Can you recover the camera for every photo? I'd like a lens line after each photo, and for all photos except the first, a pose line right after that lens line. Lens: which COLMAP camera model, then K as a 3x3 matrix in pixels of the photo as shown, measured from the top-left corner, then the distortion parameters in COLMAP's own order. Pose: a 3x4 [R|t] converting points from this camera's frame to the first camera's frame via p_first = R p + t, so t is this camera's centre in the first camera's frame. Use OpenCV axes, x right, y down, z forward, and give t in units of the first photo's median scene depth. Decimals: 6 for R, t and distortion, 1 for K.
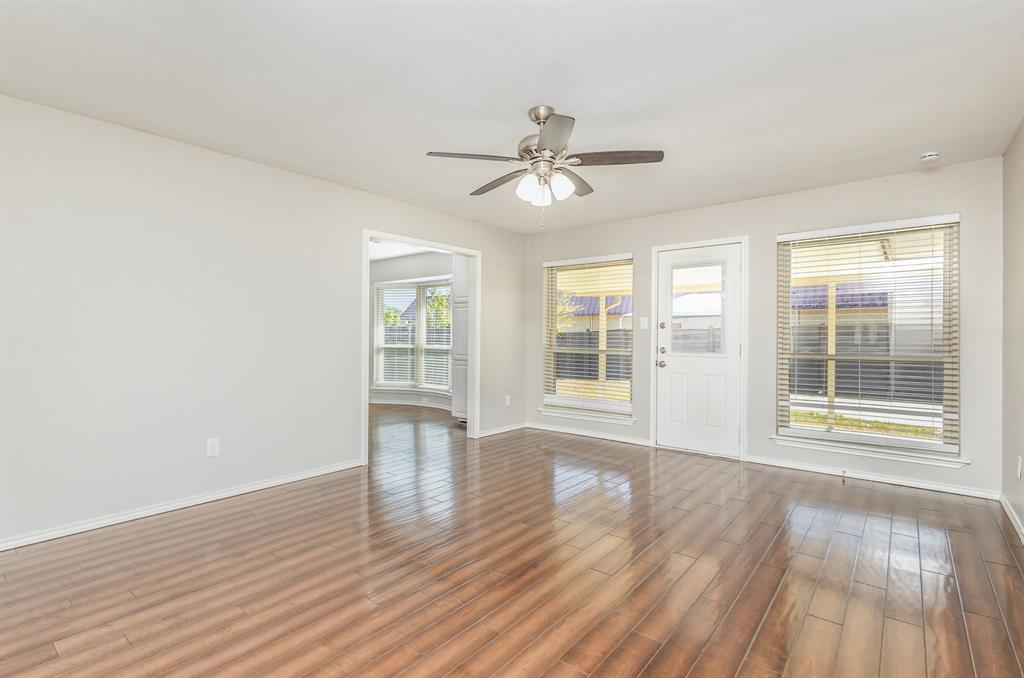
lens RADIAL K [[479.6, 0, 512.0], [0, 479.6, 339.0], [0, 0, 1]] dist [0.000105, -0.000058]
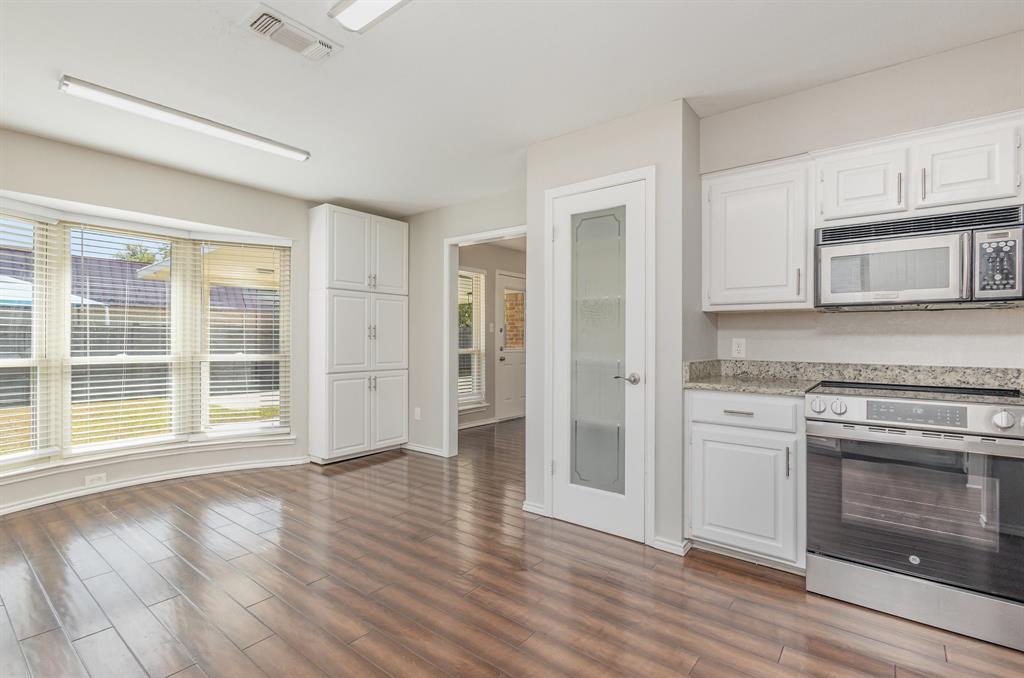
lens RADIAL K [[479.6, 0, 512.0], [0, 479.6, 339.0], [0, 0, 1]] dist [0.000105, -0.000058]
pose [[-0.016158, 0.002554, 0.999866, -0.645817], [0.003764, 0.999990, -0.002494, -0.000396], [-0.999862, 0.003724, -0.016168, 0.630943]]
